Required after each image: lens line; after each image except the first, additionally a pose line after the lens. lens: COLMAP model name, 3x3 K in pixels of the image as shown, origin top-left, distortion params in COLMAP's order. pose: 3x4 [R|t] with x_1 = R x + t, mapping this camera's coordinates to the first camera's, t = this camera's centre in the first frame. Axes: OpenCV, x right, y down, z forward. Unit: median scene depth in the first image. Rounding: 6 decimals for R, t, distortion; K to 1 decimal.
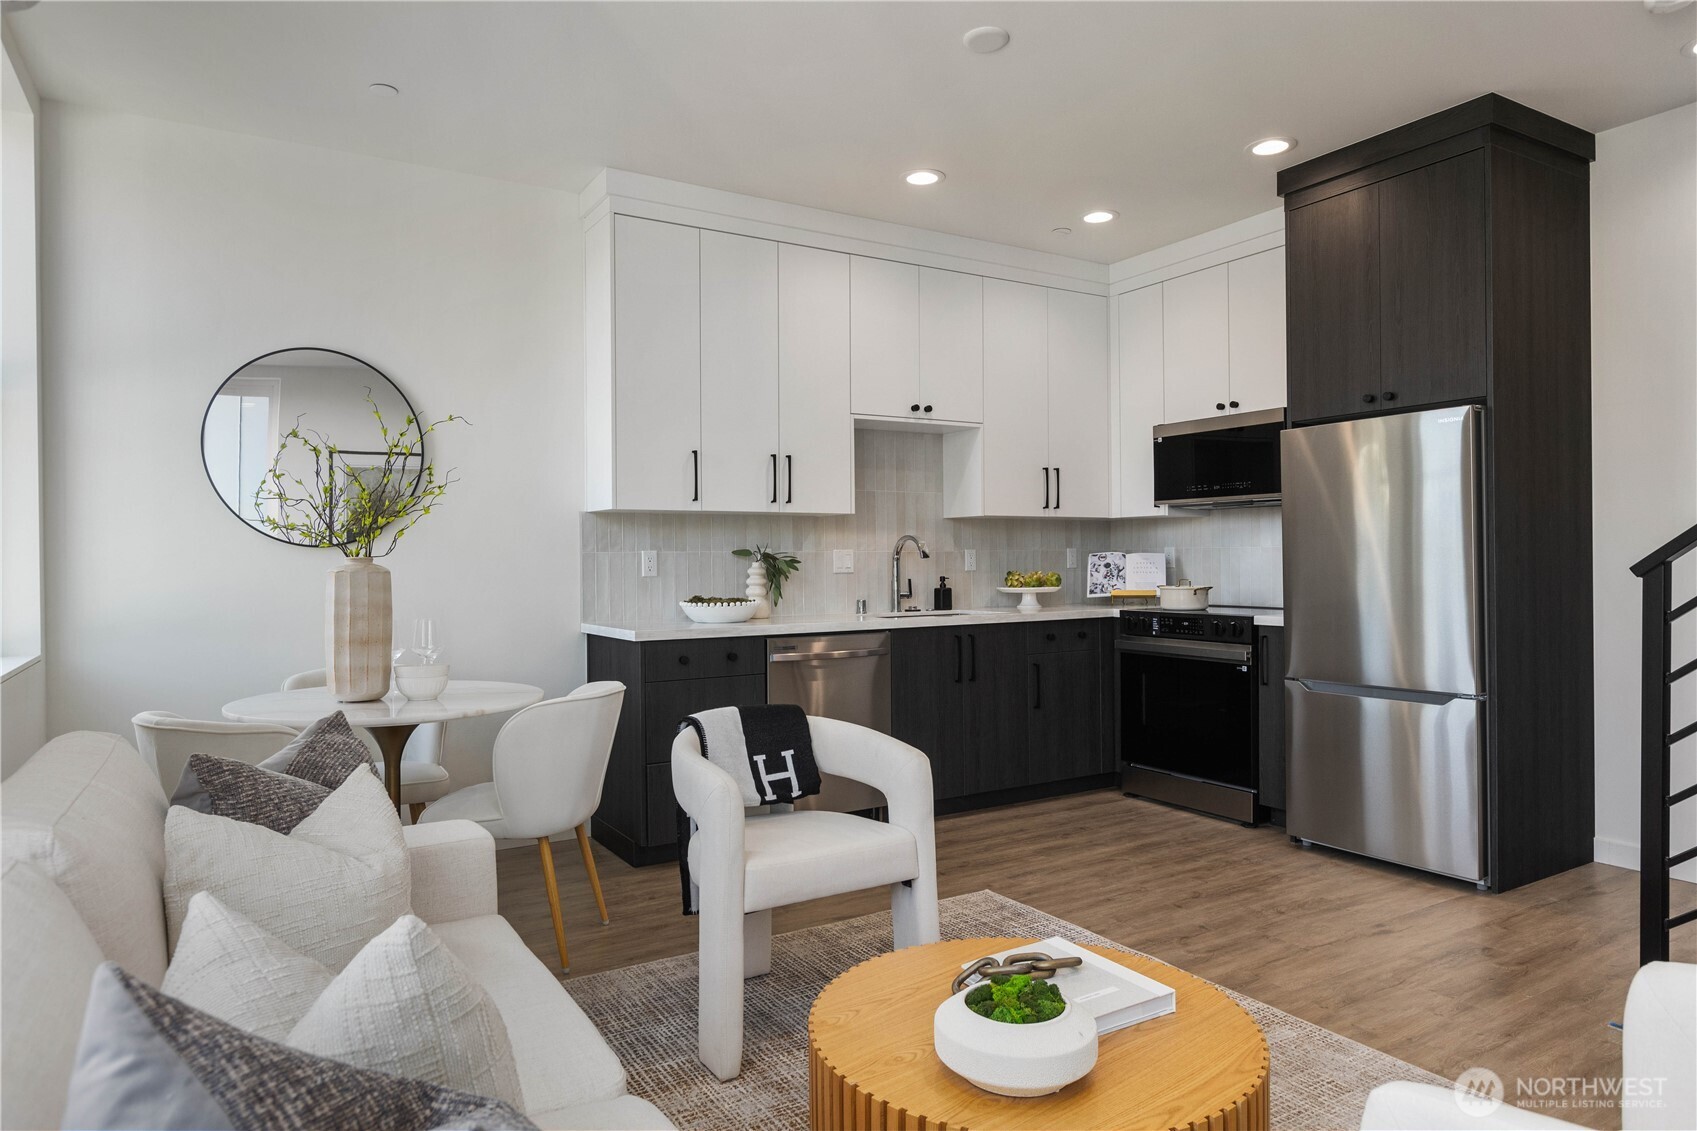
lens RADIAL K [[1041.4, 0, 839.7], [0, 1041.4, 562.6], [0, 0, 1]] dist [0.010199, 0.000207]
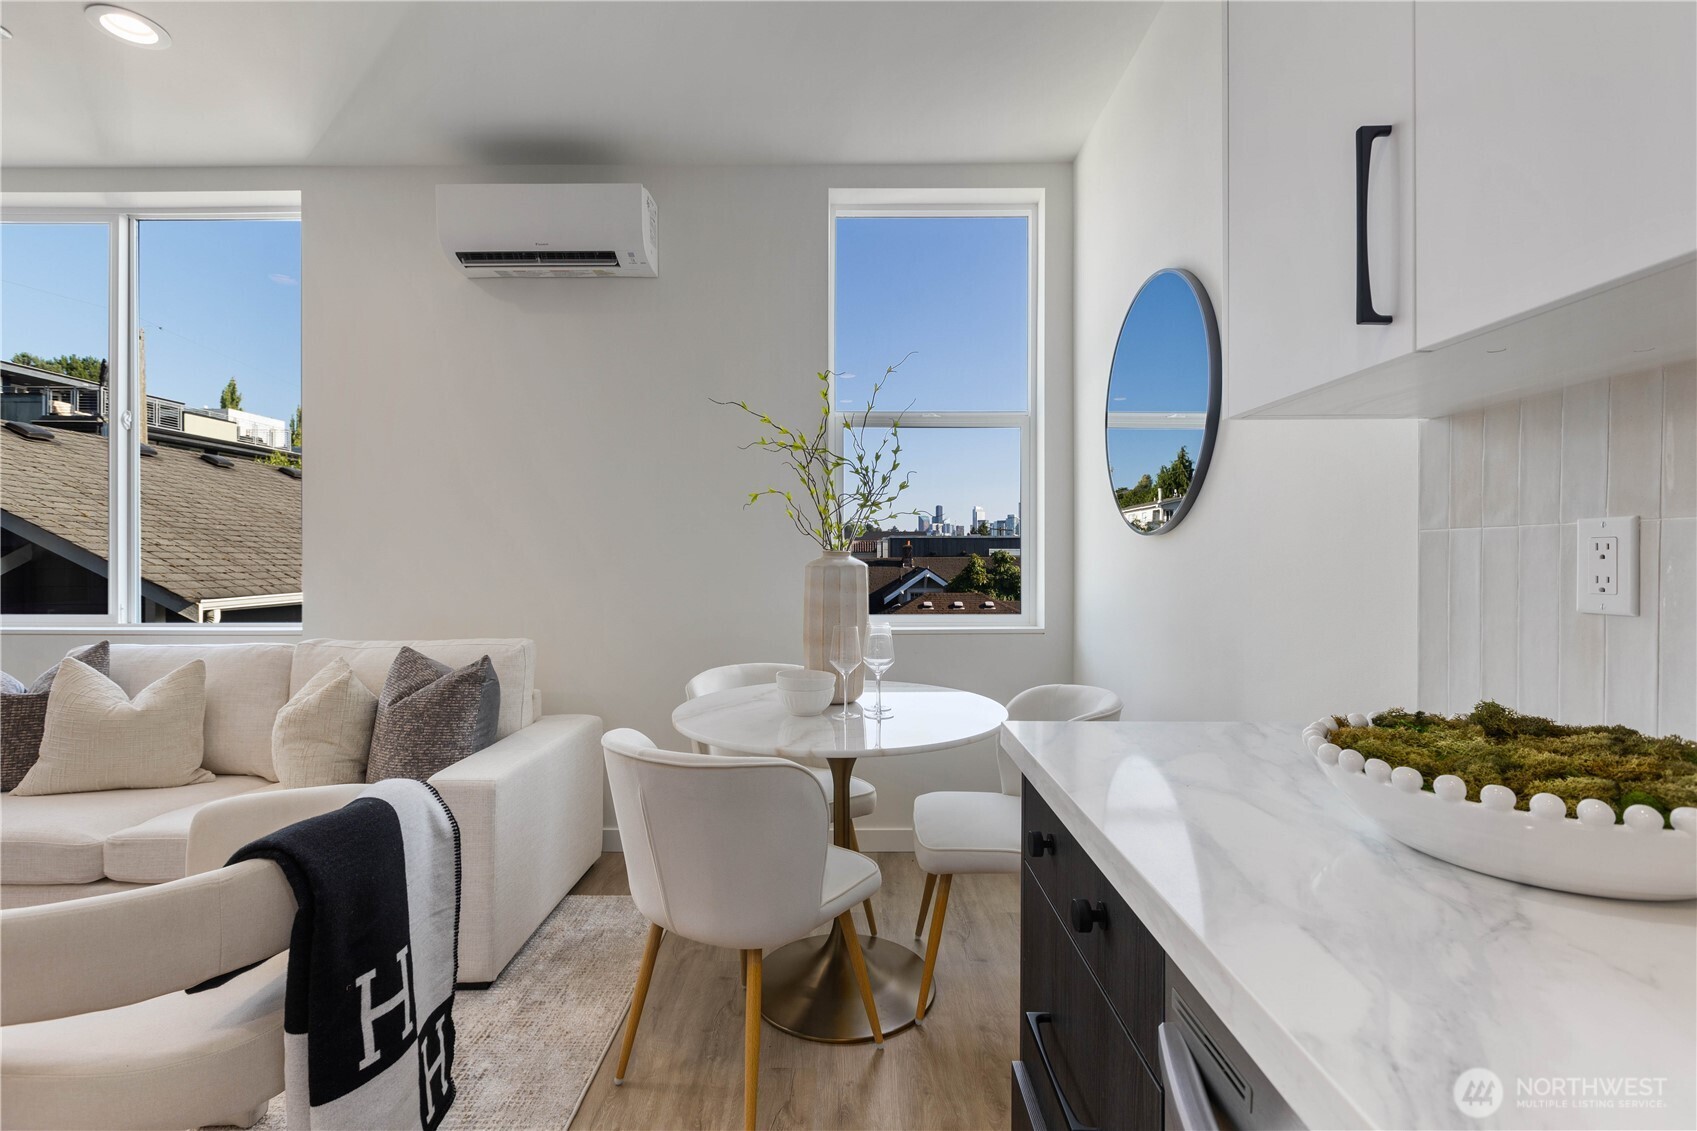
lens RADIAL K [[750.2, 0, 849.9], [0, 750.2, 560.9], [0, 0, 1]] dist [0.004248, -0.002971]
pose [[-0.508572, 0.012756, -0.860925, 0.074719], [0.001926, 0.999905, 0.013677, -0.003318], [0.861018, 0.005297, -0.508548, 0.829110]]
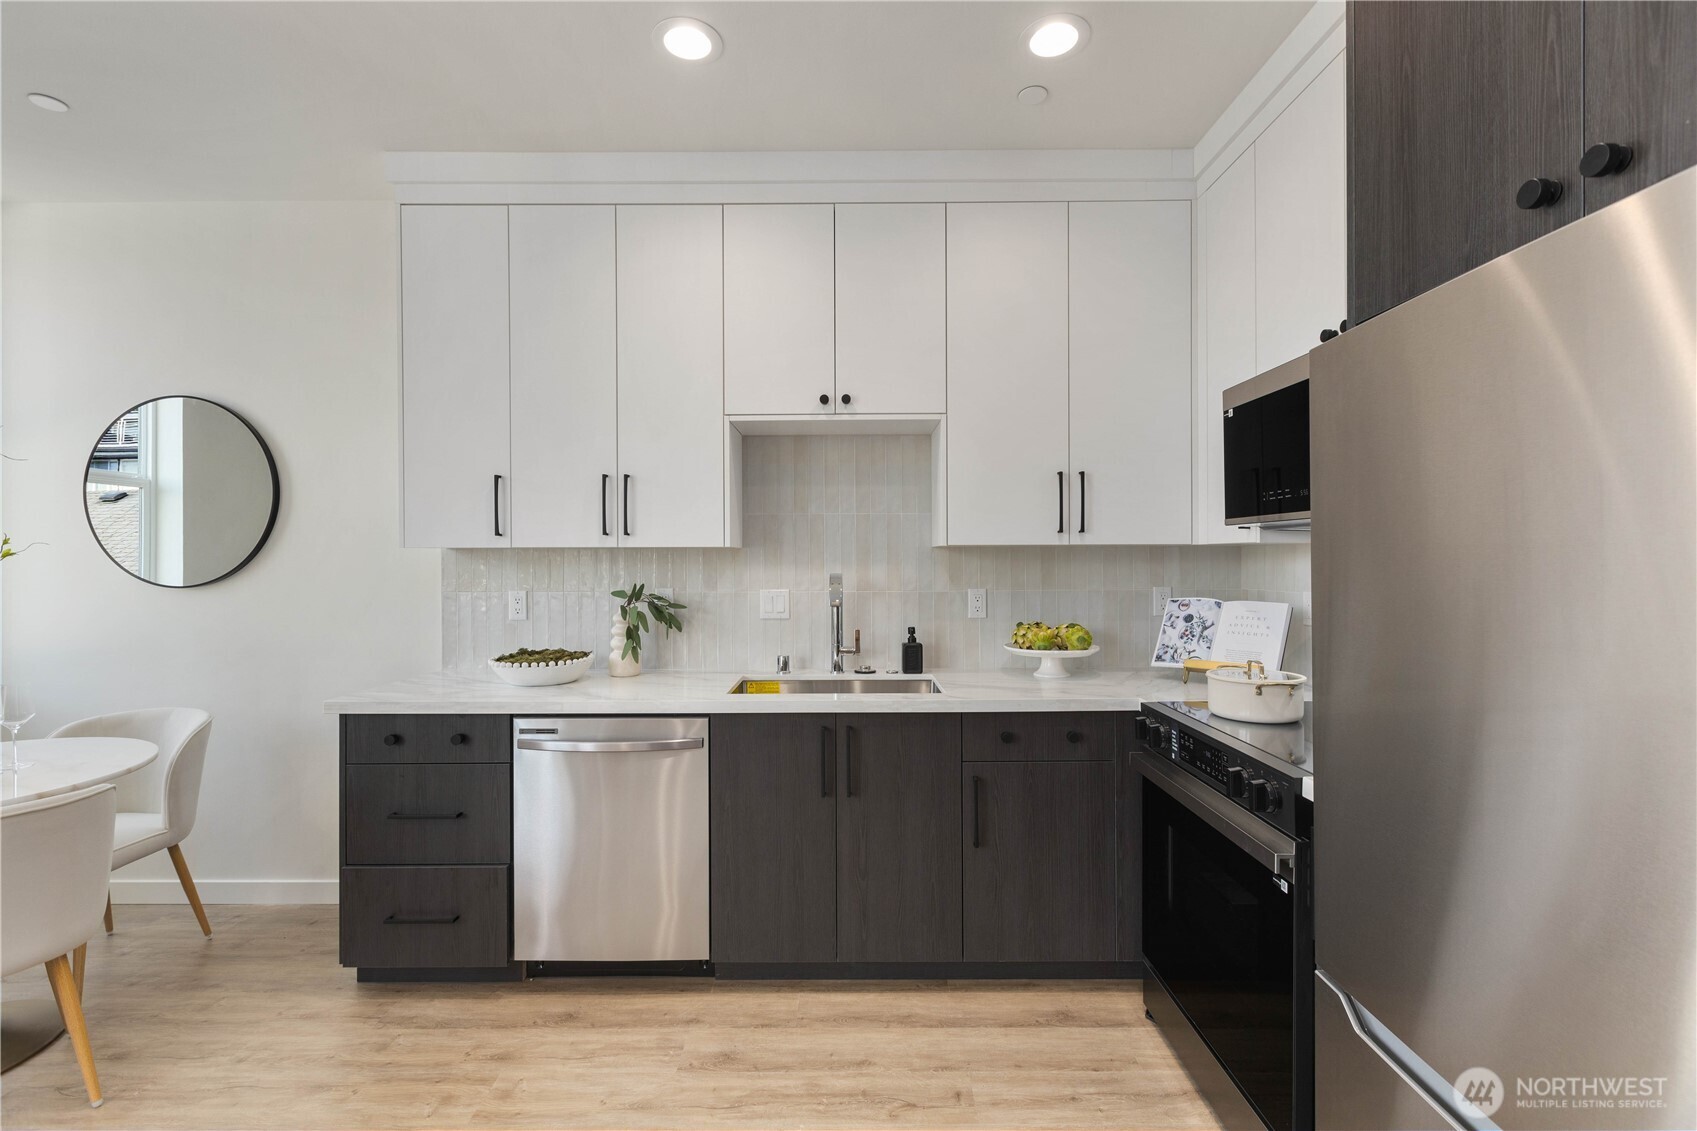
lens RADIAL K [[750.2, 0, 843.2], [0, 750.2, 563.8], [0, 0, 1]] dist [0.004248, -0.002971]
pose [[0.853918, 0.007621, -0.520352, 0.341736], [-0.004385, 0.999963, 0.007450, -0.036211], [0.520389, -0.004080, 0.853919, 0.535038]]
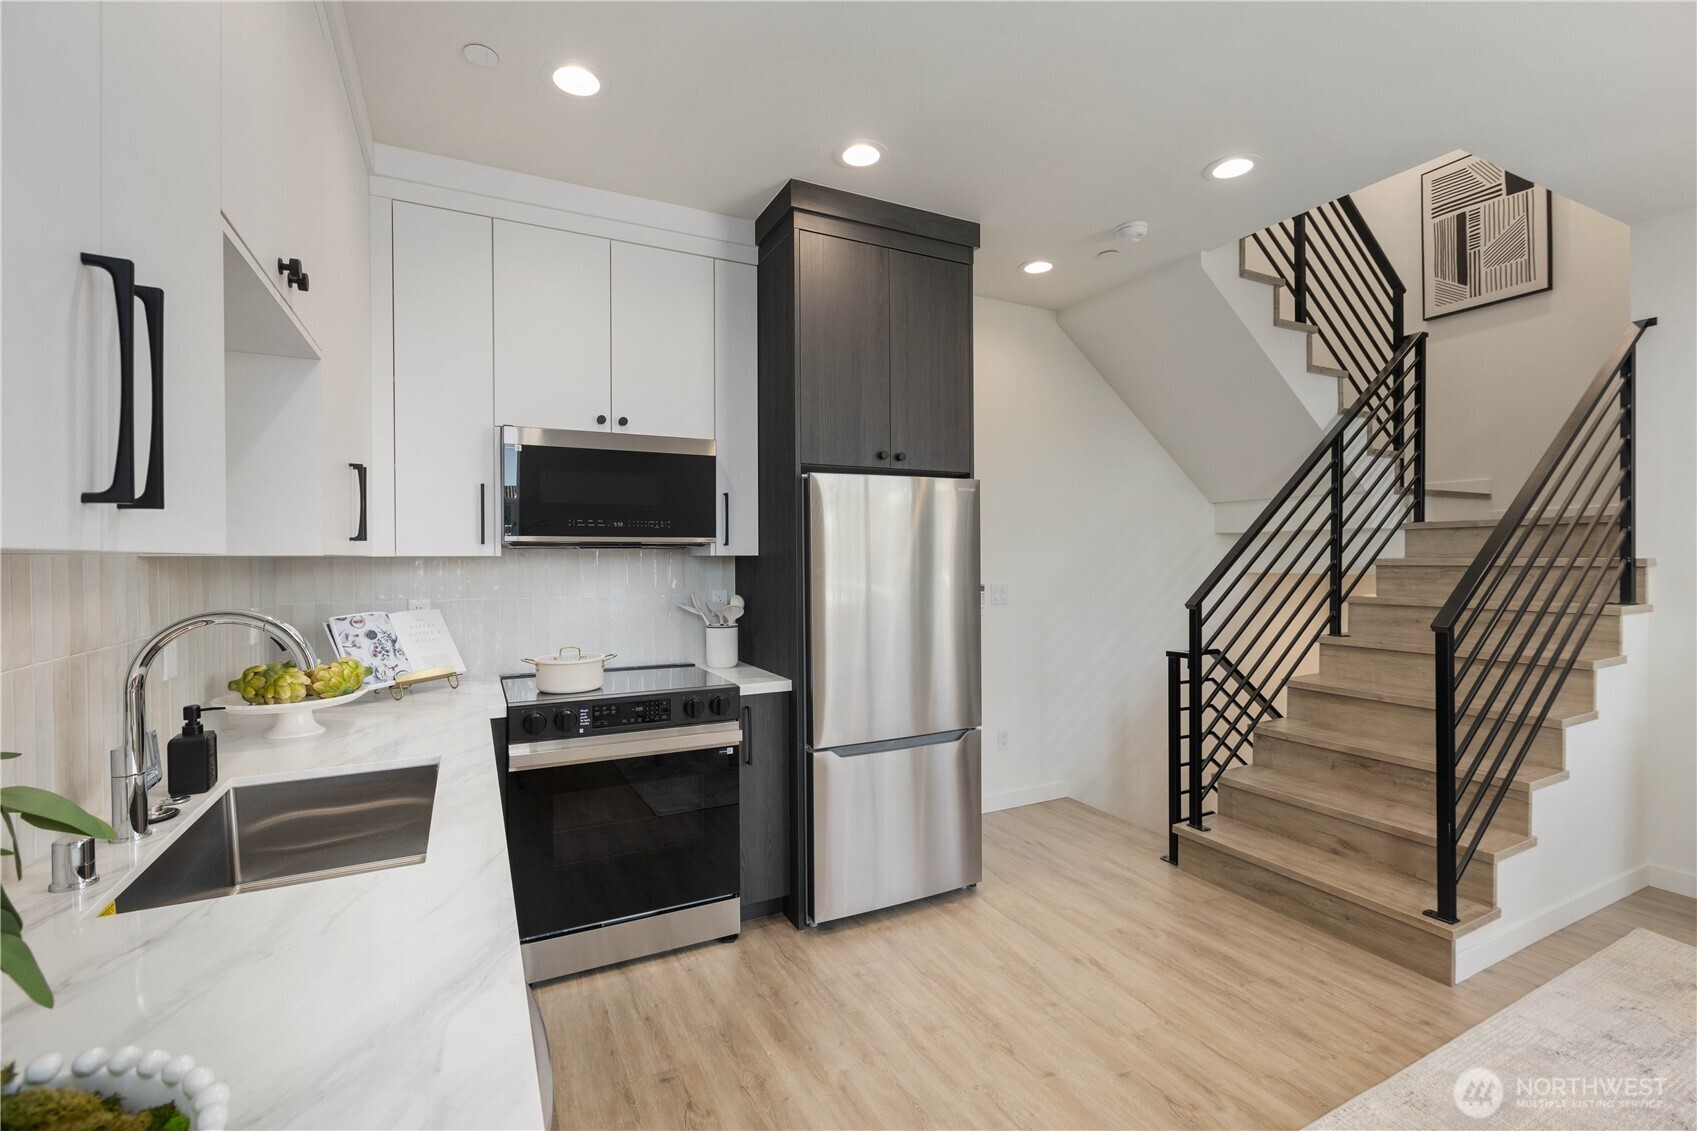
lens RADIAL K [[750.2, 0, 845.3], [0, 750.2, 558.7], [0, 0, 1]] dist [0.004248, -0.002971]
pose [[0.071704, 0.004739, 0.997415, -0.172026], [0.008082, 0.999953, -0.005332, -0.040030], [-0.997393, 0.008444, 0.071663, 0.750705]]
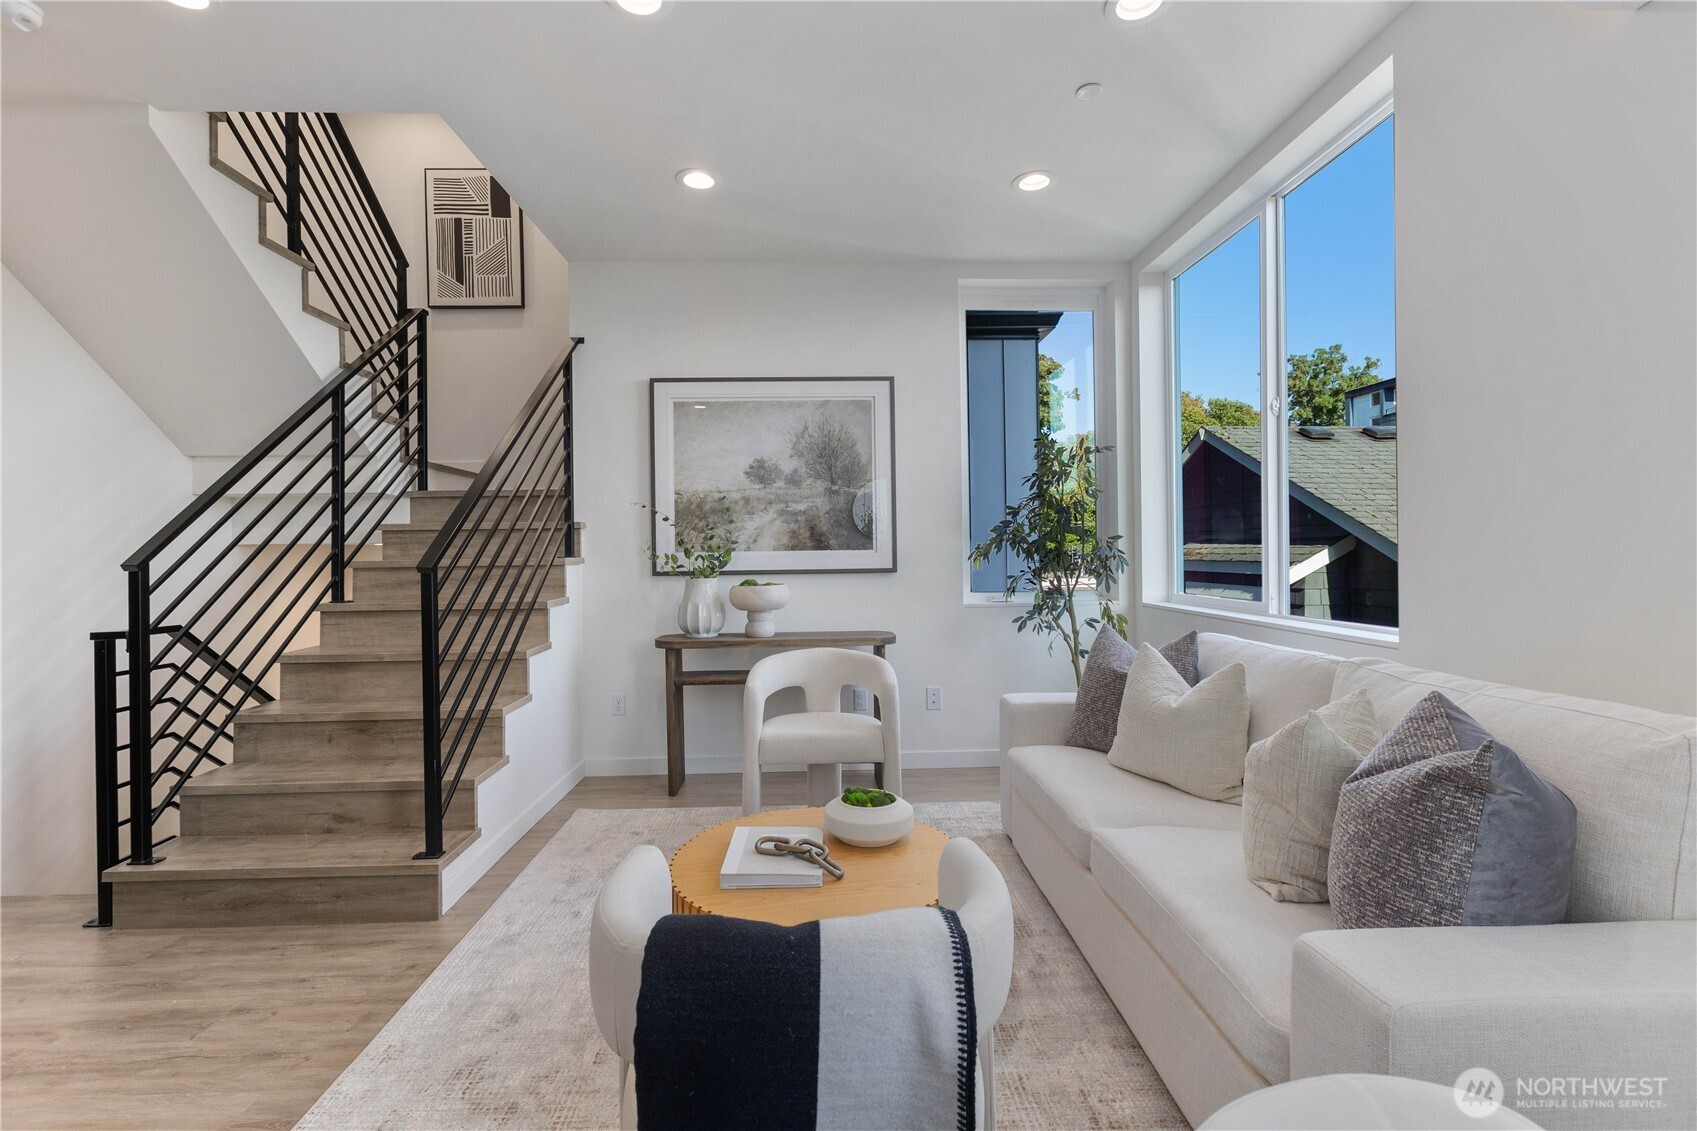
lens RADIAL K [[750.2, 0, 841.9], [0, 750.2, 551.1], [0, 0, 1]] dist [0.004248, -0.002971]
pose [[-0.873769, 0.022113, 0.485838, -0.140003], [0.022838, 0.999729, -0.004429, -0.000723], [-0.485804, 0.007226, -0.874038, 0.702971]]
